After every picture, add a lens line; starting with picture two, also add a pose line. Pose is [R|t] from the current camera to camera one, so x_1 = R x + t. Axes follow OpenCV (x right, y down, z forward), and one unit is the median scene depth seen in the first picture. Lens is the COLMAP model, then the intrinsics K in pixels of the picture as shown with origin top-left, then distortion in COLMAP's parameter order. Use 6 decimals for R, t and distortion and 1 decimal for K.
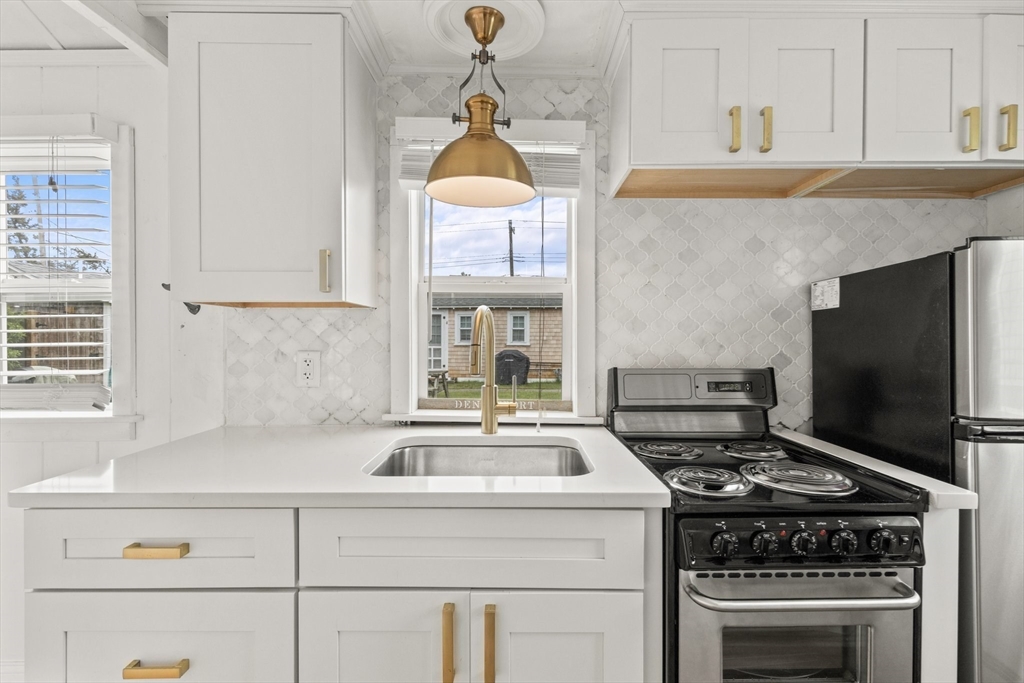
lens RADIAL K [[454.2, 0, 529.9], [0, 454.2, 338.9], [0, 0, 1]] dist [0.001816, 0.000176]
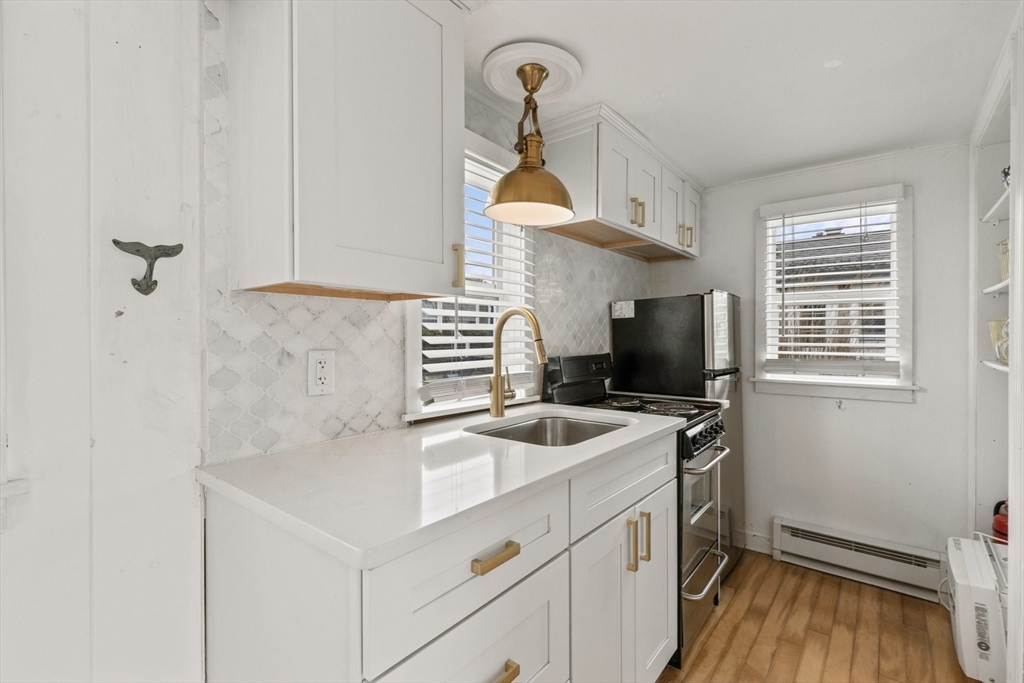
lens RADIAL K [[460.0, 0, 515.0], [0, 460.0, 338.9], [0, 0, 1]] dist [0.001191, 0.000049]
pose [[0.623942, -0.005428, 0.781452, -0.913857], [0.003270, 0.999985, 0.004335, 0.004262], [-0.781464, -0.000149, 0.623951, 0.221454]]
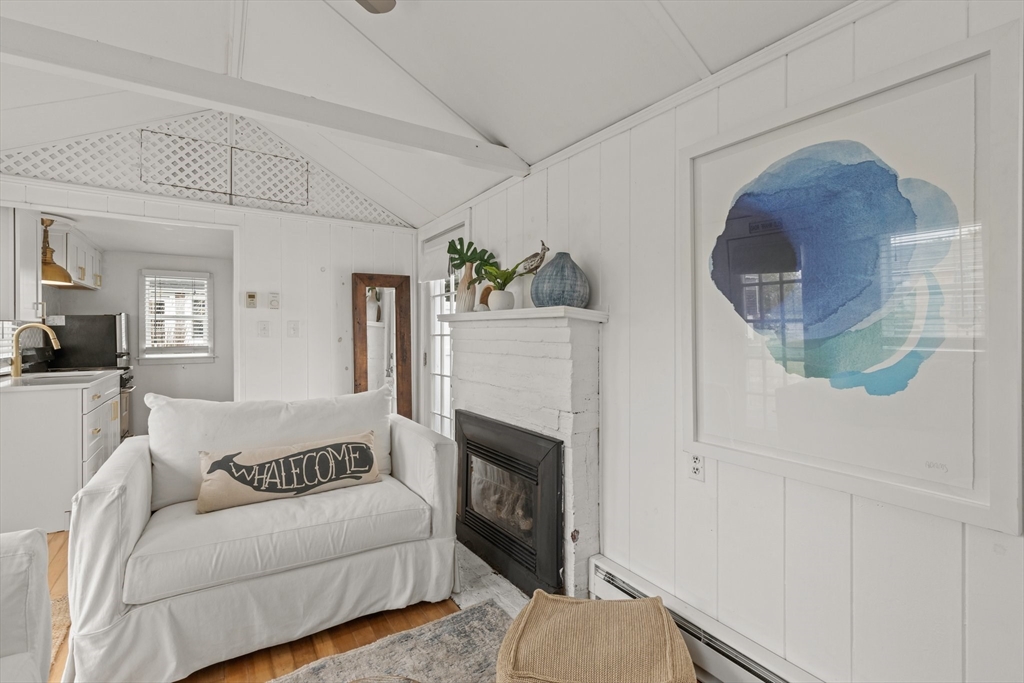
lens RADIAL K [[460.0, 0, 515.0], [0, 460.0, 338.9], [0, 0, 1]] dist [0.001191, 0.000049]
pose [[-0.548977, -0.012628, 0.835742, -3.256792], [0.000959, 0.999876, 0.015737, -0.021918], [-0.835837, 0.009441, -0.548897, 0.152123]]
